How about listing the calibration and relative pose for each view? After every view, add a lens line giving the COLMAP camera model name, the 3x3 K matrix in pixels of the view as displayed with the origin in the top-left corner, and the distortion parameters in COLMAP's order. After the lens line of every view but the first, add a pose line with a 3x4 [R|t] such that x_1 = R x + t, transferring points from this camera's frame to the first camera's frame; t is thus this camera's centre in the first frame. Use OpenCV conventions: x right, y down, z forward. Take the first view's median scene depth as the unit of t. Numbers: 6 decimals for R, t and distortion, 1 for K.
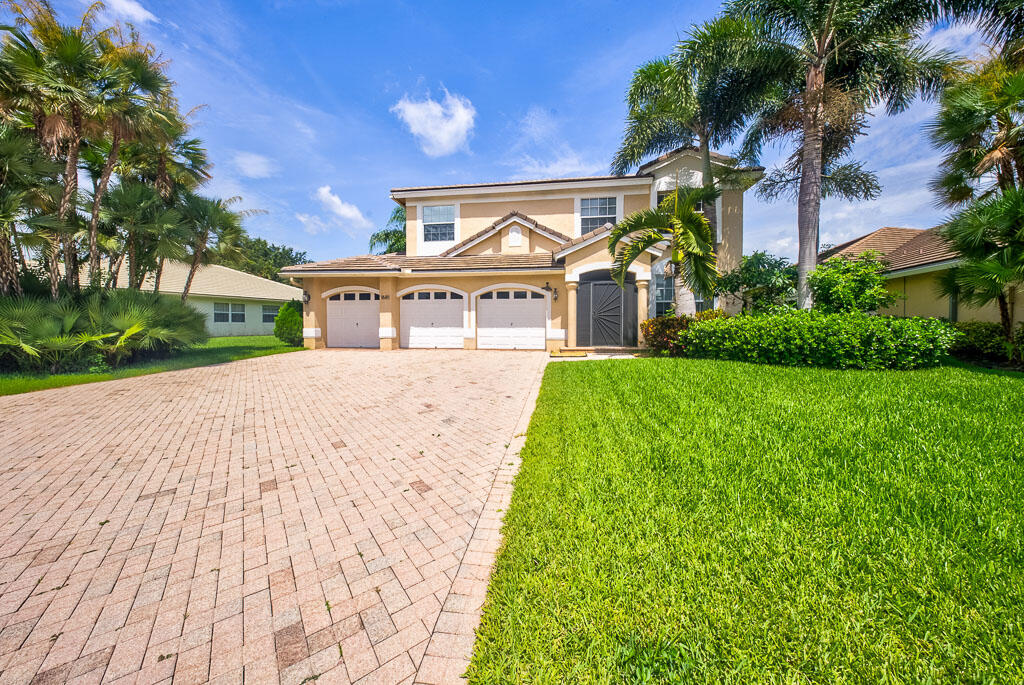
lens RADIAL K [[308.7, 0, 511.7], [0, 308.7, 341.8], [0, 0, 1]] dist [0.001615, 0.000053]
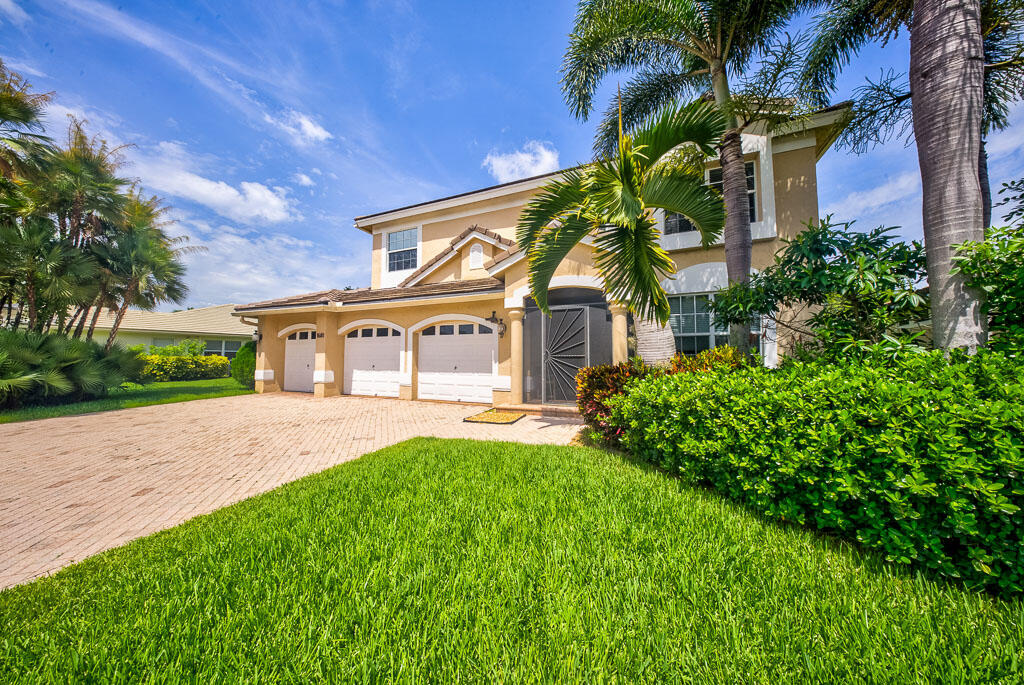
lens RADIAL K [[299.8, 0, 514.5], [0, 299.8, 355.1], [0, 0, 1]] dist [0.005749, -0.002059]
pose [[0.971657, -0.001824, -0.236390, 0.314910], [-0.015078, 0.997456, -0.069671, -0.039364], [0.235916, 0.071260, 0.969157, 0.320032]]
